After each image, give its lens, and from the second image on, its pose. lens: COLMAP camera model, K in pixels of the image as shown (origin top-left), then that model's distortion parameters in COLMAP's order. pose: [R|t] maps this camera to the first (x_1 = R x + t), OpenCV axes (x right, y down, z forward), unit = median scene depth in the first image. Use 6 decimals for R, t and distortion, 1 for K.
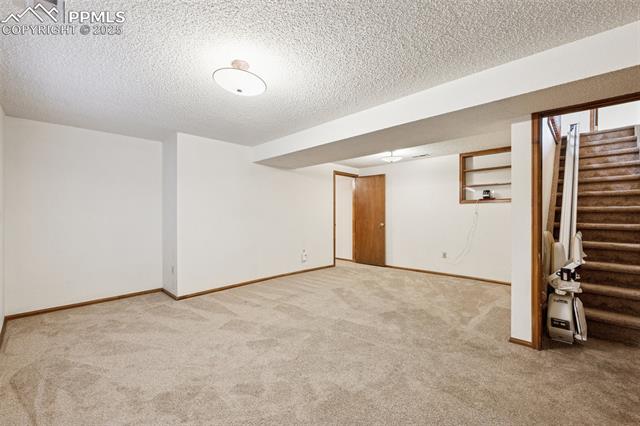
lens RADIAL K [[267.1, 0, 319.1], [0, 267.1, 215.0], [0, 0, 1]] dist [0.000355, -0.000108]
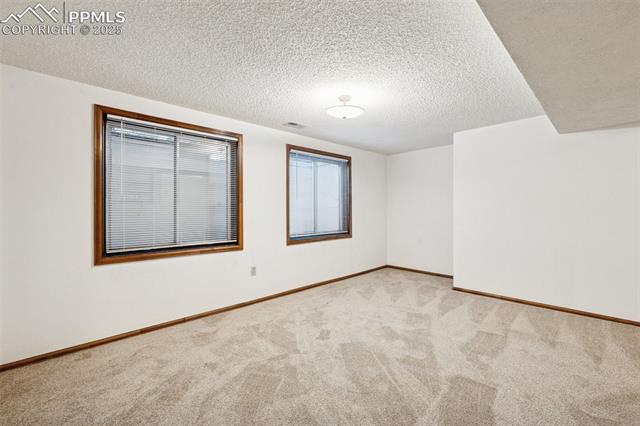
lens RADIAL K [[267.1, 0, 319.1], [0, 267.1, 215.0], [0, 0, 1]] dist [0.000355, -0.000108]
pose [[-0.035886, 0.028800, -0.998941, 0.678224], [-0.000408, 0.999584, 0.028834, -0.015925], [0.999356, 0.001442, -0.035859, 0.606171]]
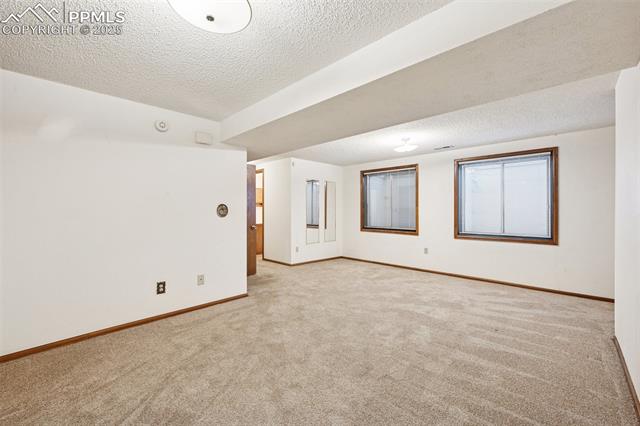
lens RADIAL K [[267.1, 0, 319.1], [0, 267.1, 215.0], [0, 0, 1]] dist [0.000355, -0.000108]
pose [[-0.999931, 0.003422, -0.011221, 0.264144], [0.003202, 0.999803, 0.019569, -0.010658], [0.011286, 0.019532, -0.999746, 2.018030]]
